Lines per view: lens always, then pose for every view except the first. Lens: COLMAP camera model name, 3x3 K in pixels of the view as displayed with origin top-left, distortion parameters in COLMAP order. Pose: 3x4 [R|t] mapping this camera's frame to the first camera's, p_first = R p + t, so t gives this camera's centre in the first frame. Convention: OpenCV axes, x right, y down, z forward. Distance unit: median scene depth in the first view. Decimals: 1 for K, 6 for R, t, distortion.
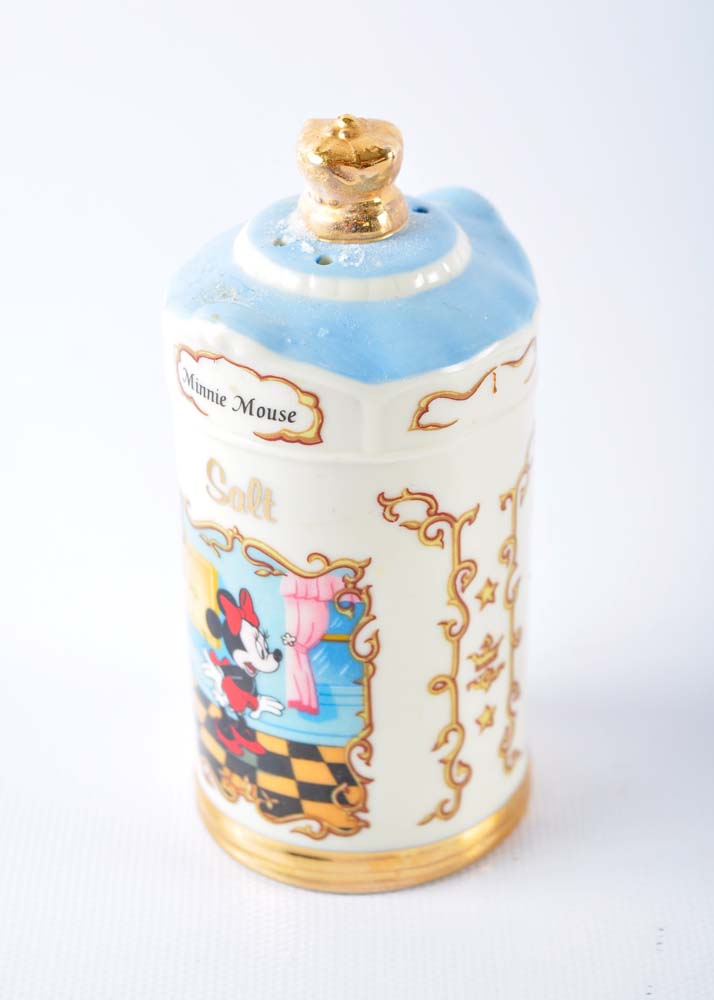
lens RADIAL K [[2406.4, 0, 357.0], [0, 2406.4, 500.0], [0, 0, 1]] dist [0.097834, -0.255747]
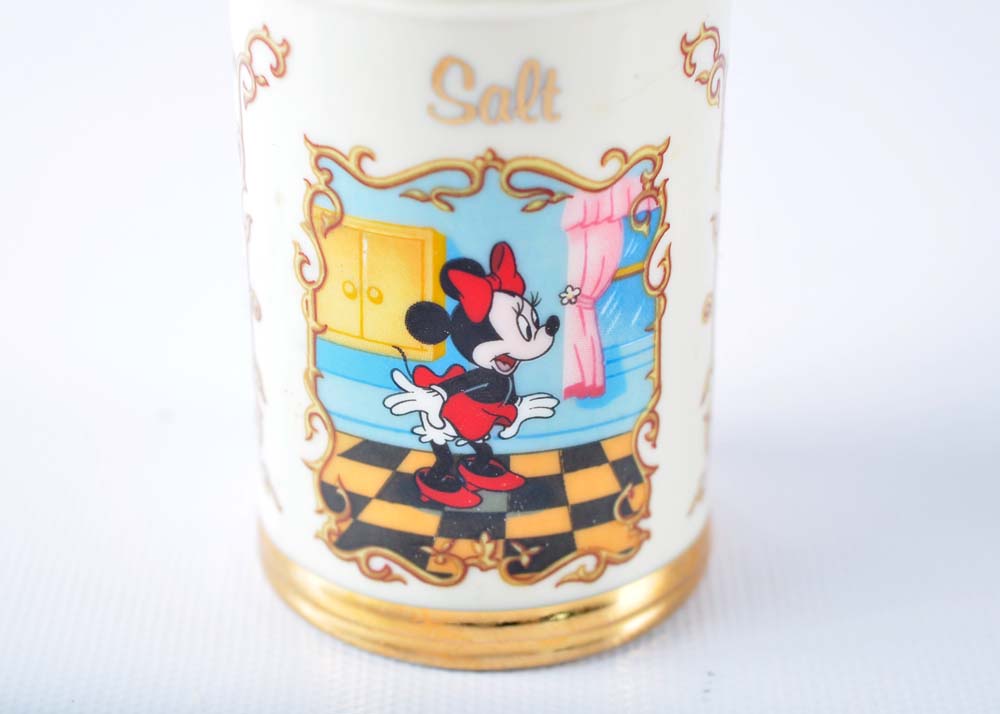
lens RADIAL K [[2406.4, 0, 500.0], [0, 2406.4, 357.0], [0, 0, 1]] dist [0.097834, -0.255747]
pose [[0.773145, -0.293766, 0.562093, -0.444649], [0.315652, 0.946930, 0.060721, 0.025897], [-0.550100, 0.130479, 0.824842, 0.432310]]
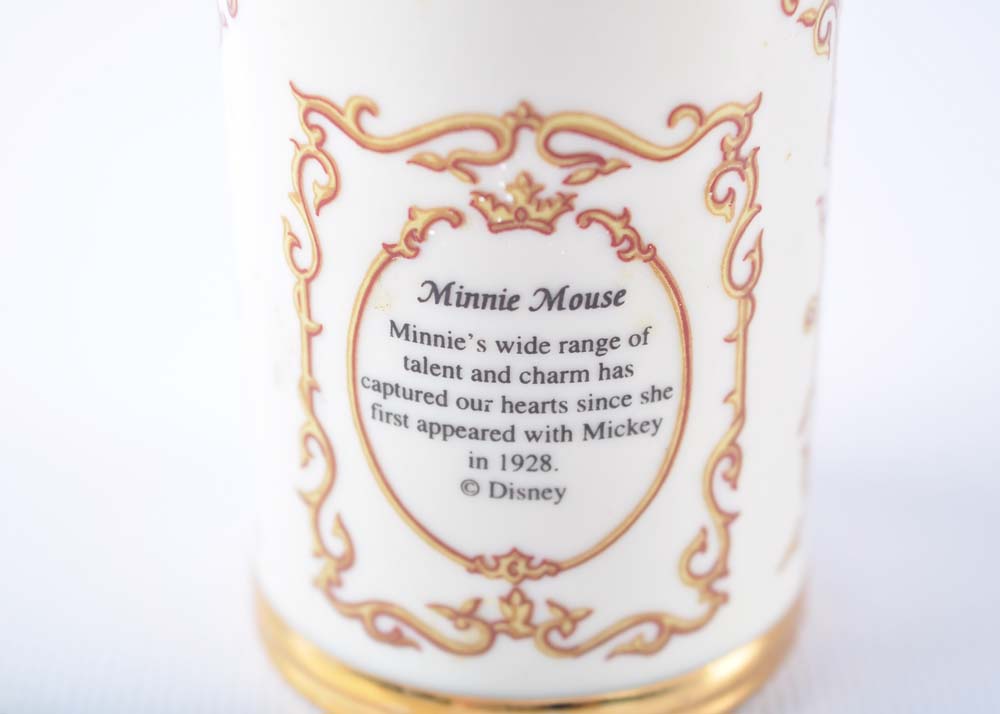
lens RADIAL K [[2368.1, 0, 500.0], [0, 2368.1, 357.0], [0, 0, 1]] dist [0.137447, 0.552397]
pose [[0.809141, -0.278264, 0.517552, -0.333906], [0.295710, 0.953938, 0.050575, 0.035723], [-0.507785, 0.112123, 0.854156, 0.555556]]
